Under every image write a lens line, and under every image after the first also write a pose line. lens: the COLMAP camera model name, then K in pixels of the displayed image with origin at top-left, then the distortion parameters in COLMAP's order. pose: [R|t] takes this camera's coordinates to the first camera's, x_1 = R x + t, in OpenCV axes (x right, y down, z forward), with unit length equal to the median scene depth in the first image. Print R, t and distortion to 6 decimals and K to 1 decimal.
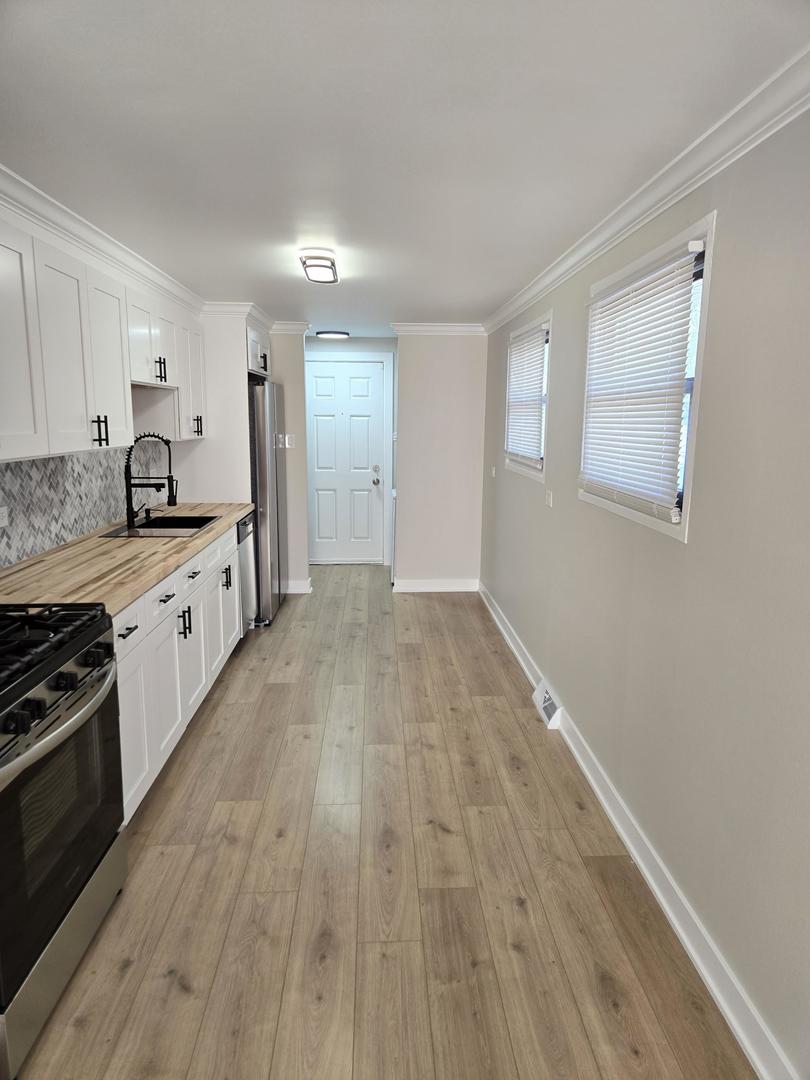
lens RADIAL K [[701.7, 0, 405.0], [0, 701.7, 540.0], [0, 0, 1]] dist [0.060400, -0.043194]
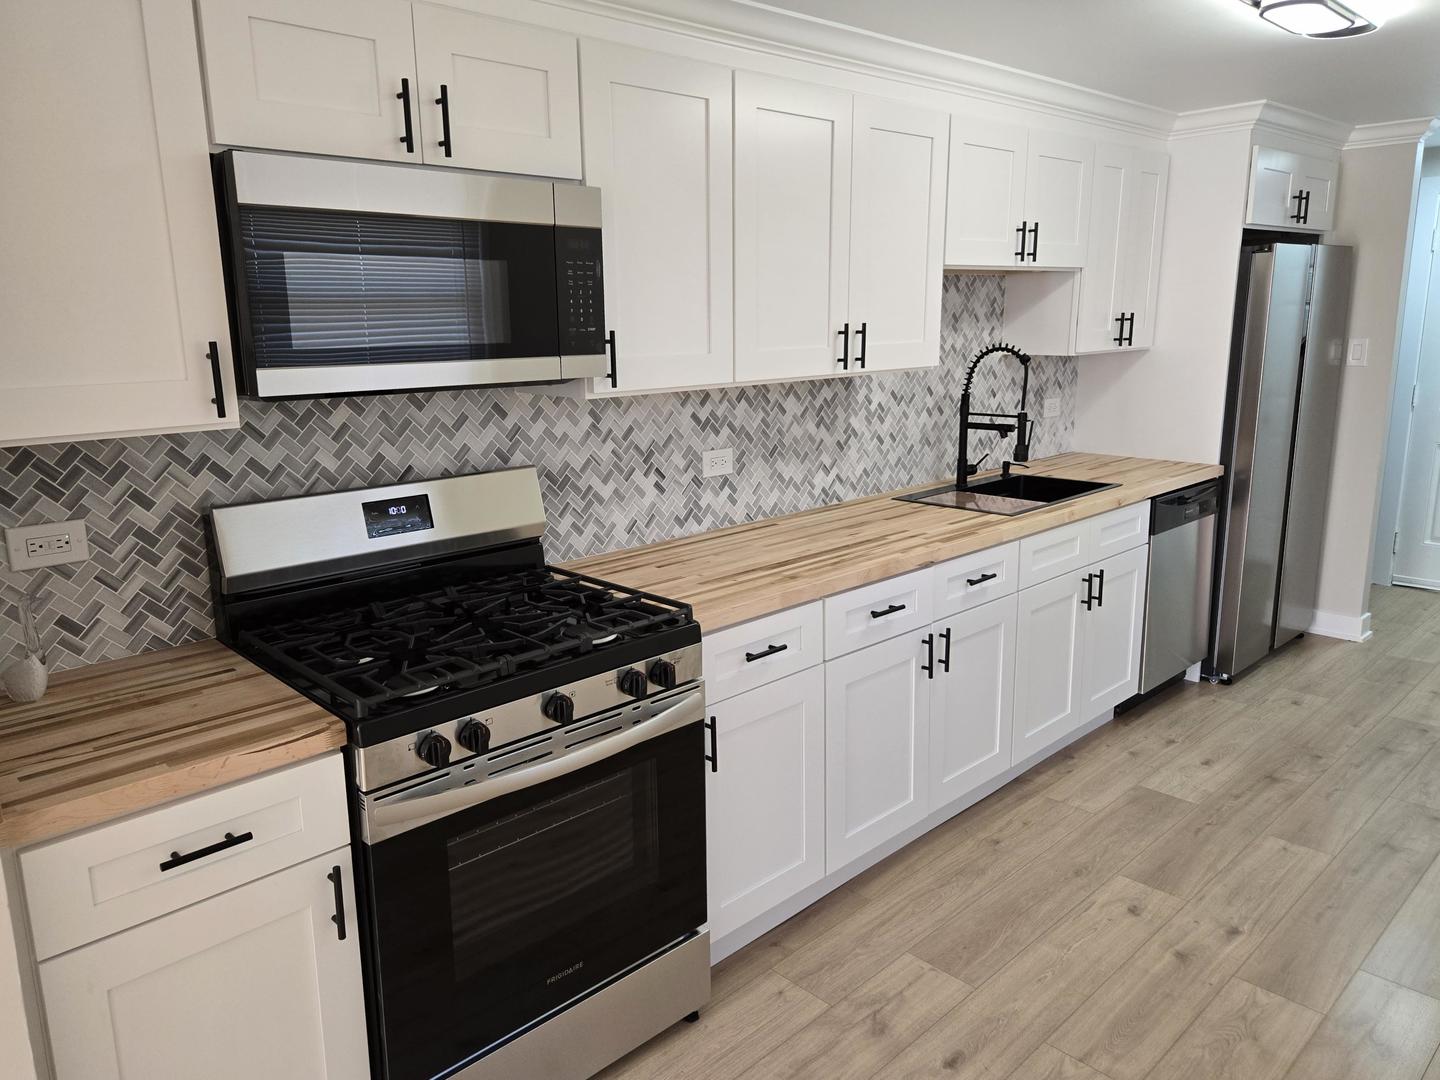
lens RADIAL K [[999.1, 0, 719.3], [0, 999.1, 525.7], [0, 0, 1]] dist [0.066376, -0.054199]
pose [[0.655286, 0.136552, -0.742936, 0.168104], [-0.106829, 0.990392, 0.087809, -0.042130], [0.747788, 0.021827, 0.663578, 0.212600]]
